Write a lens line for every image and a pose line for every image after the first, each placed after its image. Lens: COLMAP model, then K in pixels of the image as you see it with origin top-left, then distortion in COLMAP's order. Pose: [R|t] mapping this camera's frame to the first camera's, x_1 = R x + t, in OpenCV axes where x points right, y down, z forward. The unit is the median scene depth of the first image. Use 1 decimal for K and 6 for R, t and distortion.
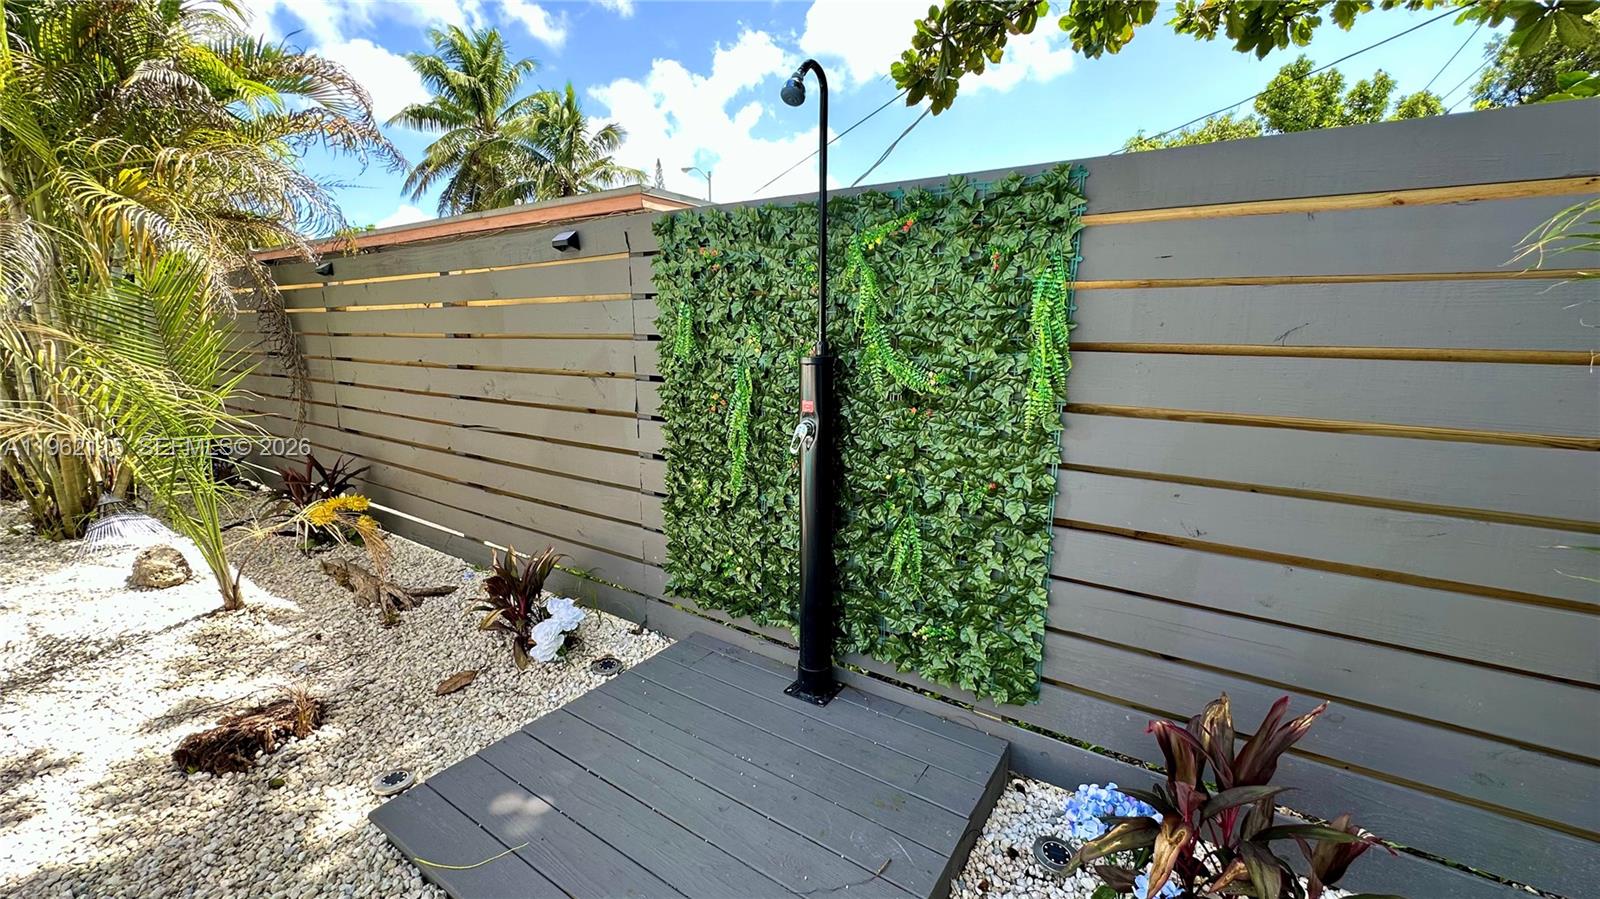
lens RADIAL K [[645.7, 0, 784.4], [0, 645.7, 447.3], [0, 0, 1]] dist [-0.004925, 0.000930]
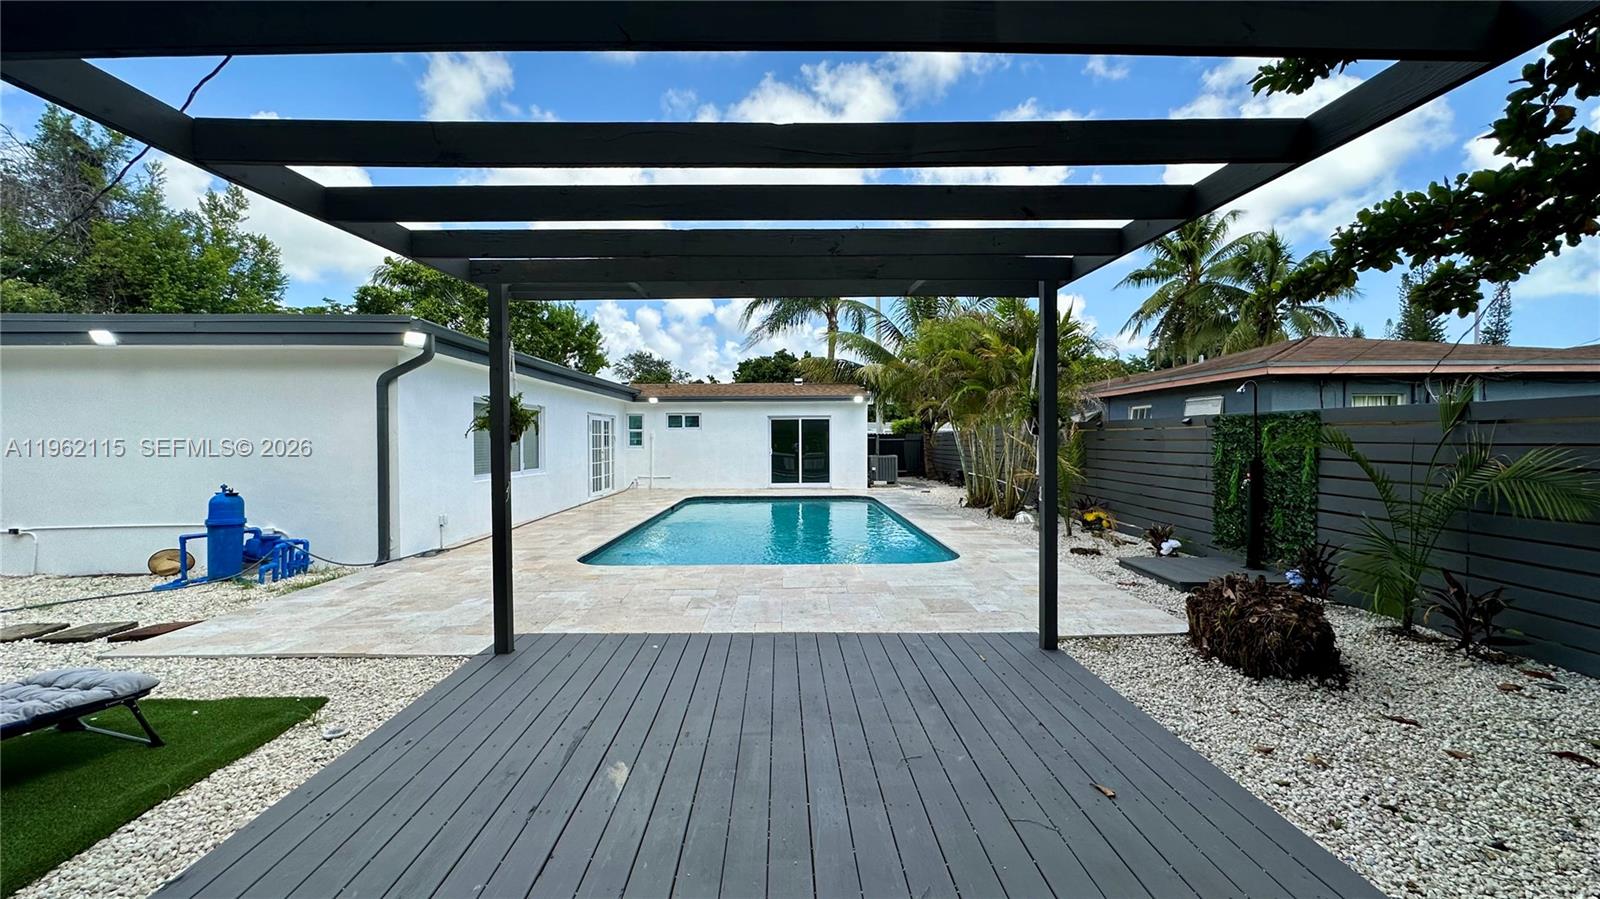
lens RADIAL K [[645.7, 0, 793.3], [0, 645.7, 435.7], [0, 0, 1]] dist [-0.004925, 0.000930]
pose [[0.556335, -0.008903, -0.830911, 1.285150], [-0.140627, 0.984510, -0.104706, 0.356812], [0.818972, 0.175101, 0.546465, -2.395098]]
